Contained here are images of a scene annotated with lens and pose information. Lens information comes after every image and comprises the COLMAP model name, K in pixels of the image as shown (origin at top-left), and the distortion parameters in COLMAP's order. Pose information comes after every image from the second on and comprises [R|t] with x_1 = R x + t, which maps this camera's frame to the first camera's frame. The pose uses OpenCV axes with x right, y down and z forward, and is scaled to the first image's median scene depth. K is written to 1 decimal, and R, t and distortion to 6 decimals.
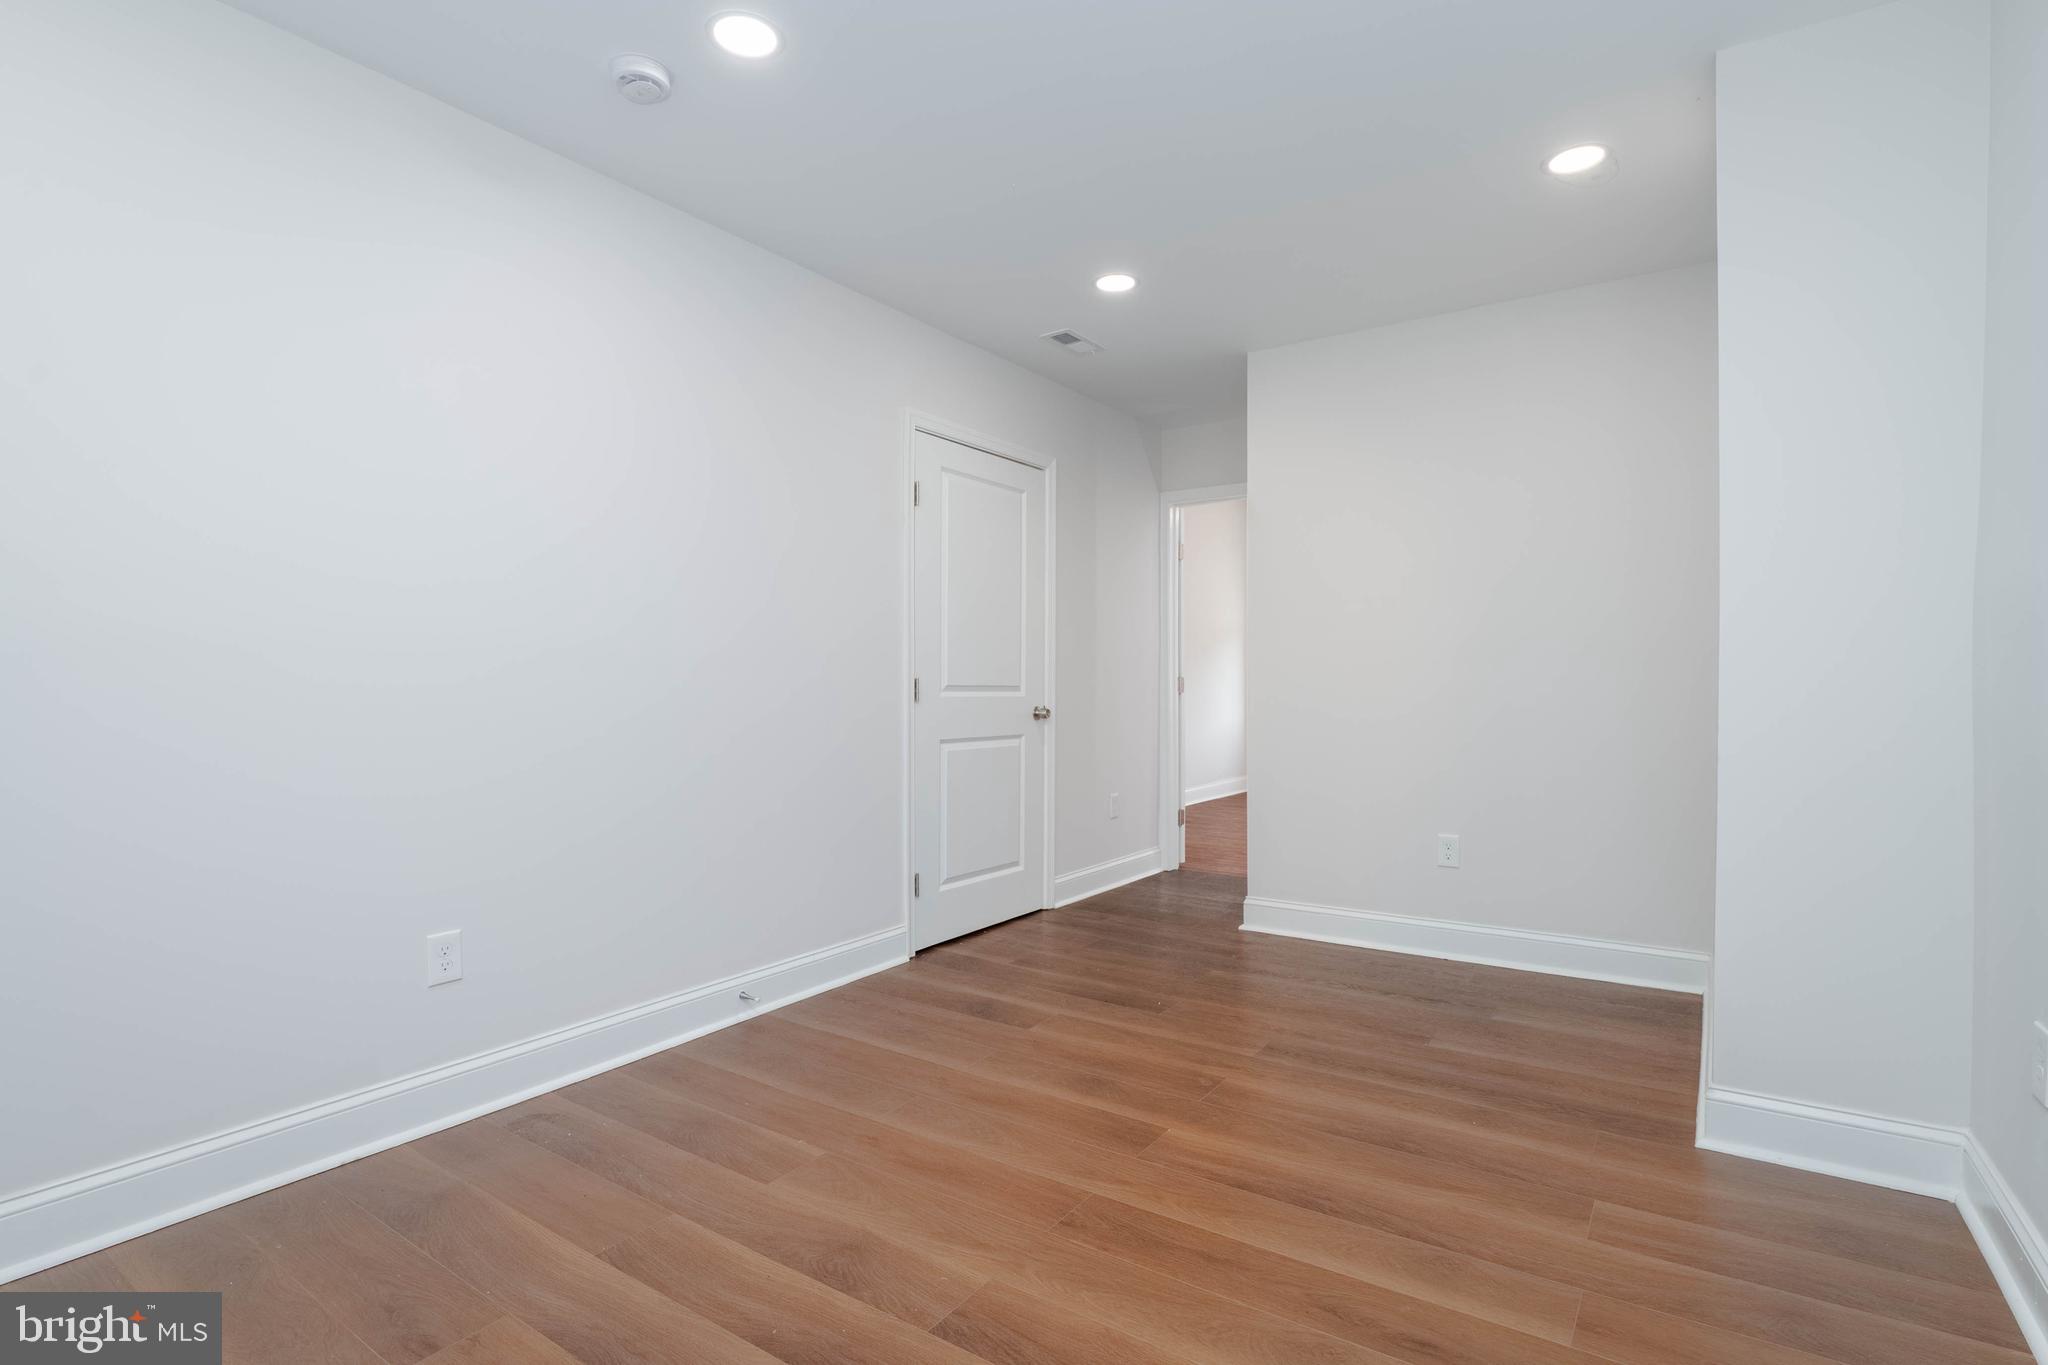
lens RADIAL K [[985.1, 0, 1033.7], [0, 985.1, 697.0], [0, 0, 1]] dist [-0.001851, -0.011060]
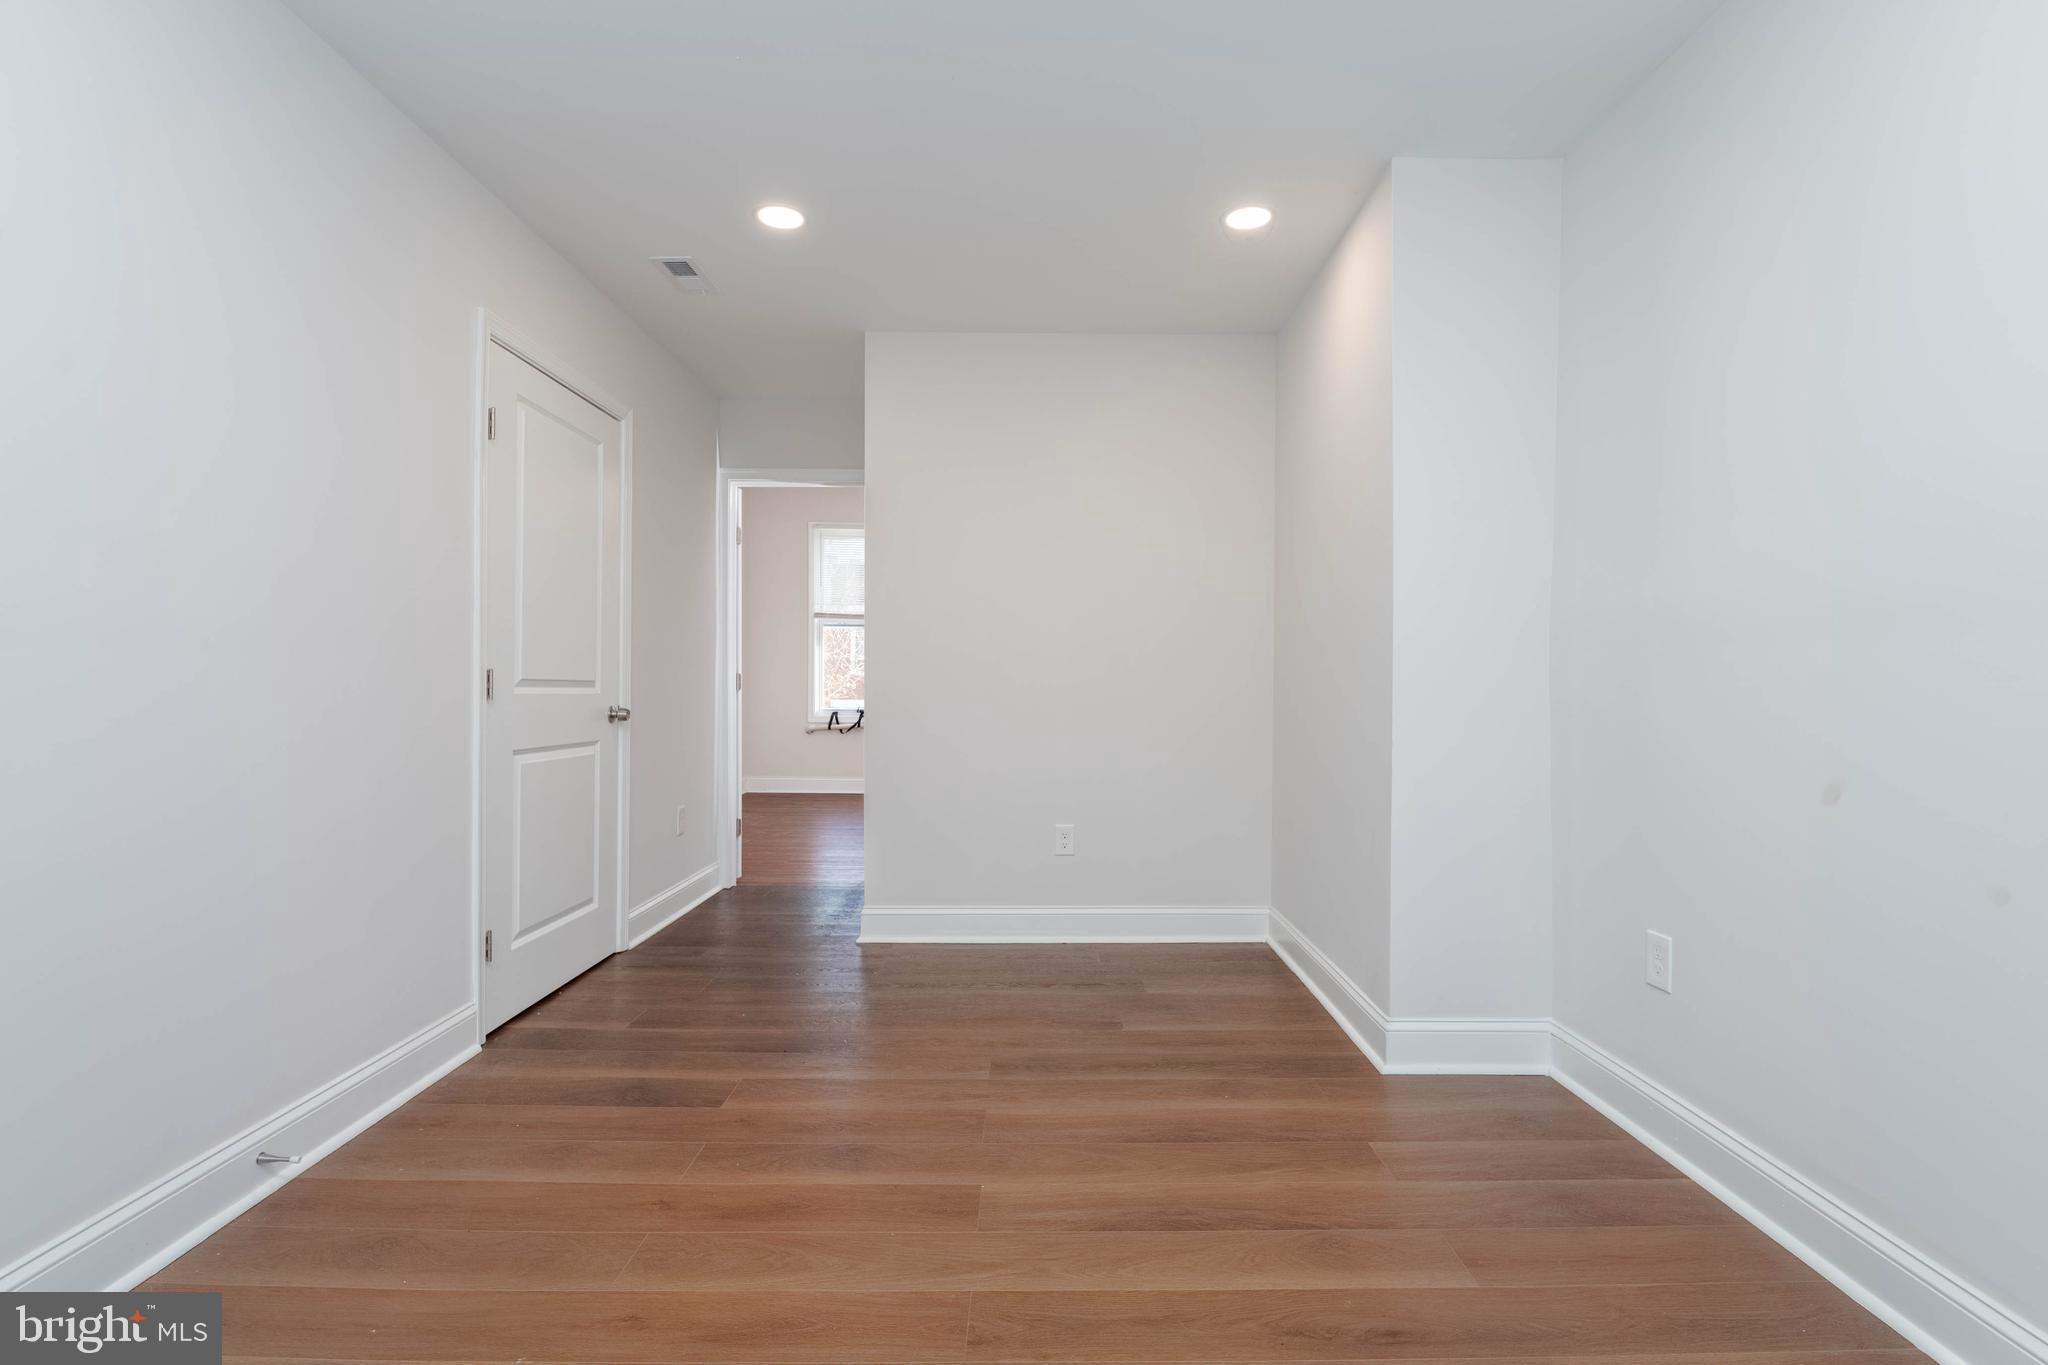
lens RADIAL K [[969.4, 0, 1038.5], [0, 969.4, 682.2], [0, 0, 1]] dist [-0.001838, -0.010283]
pose [[0.822154, 0.006623, 0.569226, -0.292489], [0.000965, 0.999915, -0.013028, 0.001256], [-0.569264, 0.011260, 0.822078, 0.237471]]
